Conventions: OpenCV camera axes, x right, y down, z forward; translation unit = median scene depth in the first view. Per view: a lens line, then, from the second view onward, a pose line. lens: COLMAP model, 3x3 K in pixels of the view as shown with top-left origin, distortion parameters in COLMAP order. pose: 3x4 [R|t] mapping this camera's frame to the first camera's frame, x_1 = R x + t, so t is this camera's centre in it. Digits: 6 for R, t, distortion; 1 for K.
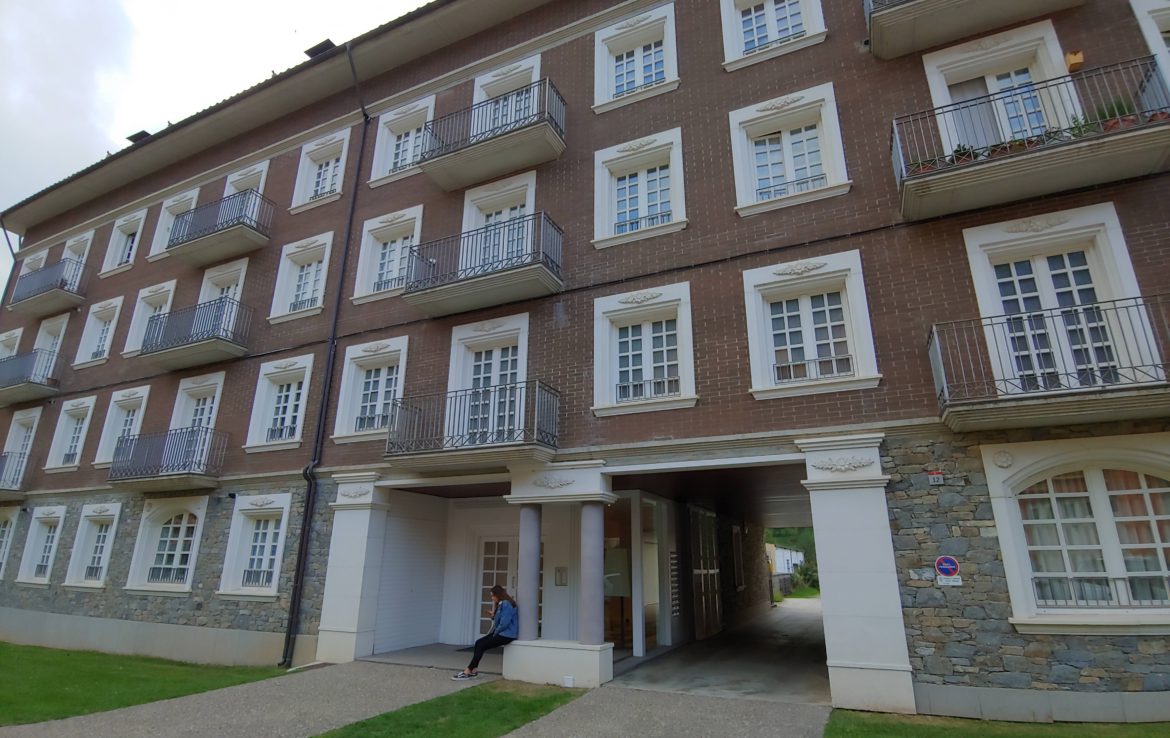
lens RADIAL K [[585.2, 0, 594.8], [0, 585.2, 374.5], [0, 0, 1]] dist [-0.018855, -0.002280]
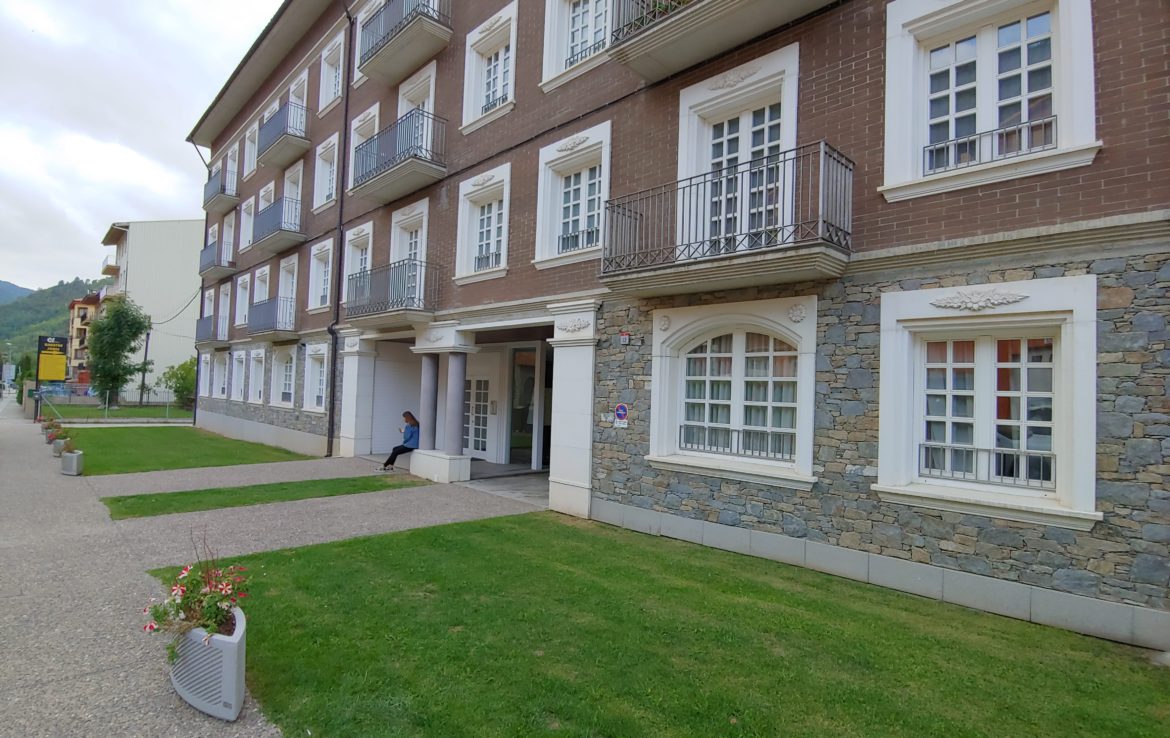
lens RADIAL K [[585.2, 0, 594.8], [0, 585.2, 374.5], [0, 0, 1]] dist [-0.018855, -0.002280]
pose [[0.933547, 0.023589, -0.357677, 0.903898], [0.072636, 0.964683, 0.253202, -0.047359], [0.351018, -0.262356, 0.898864, -0.073070]]
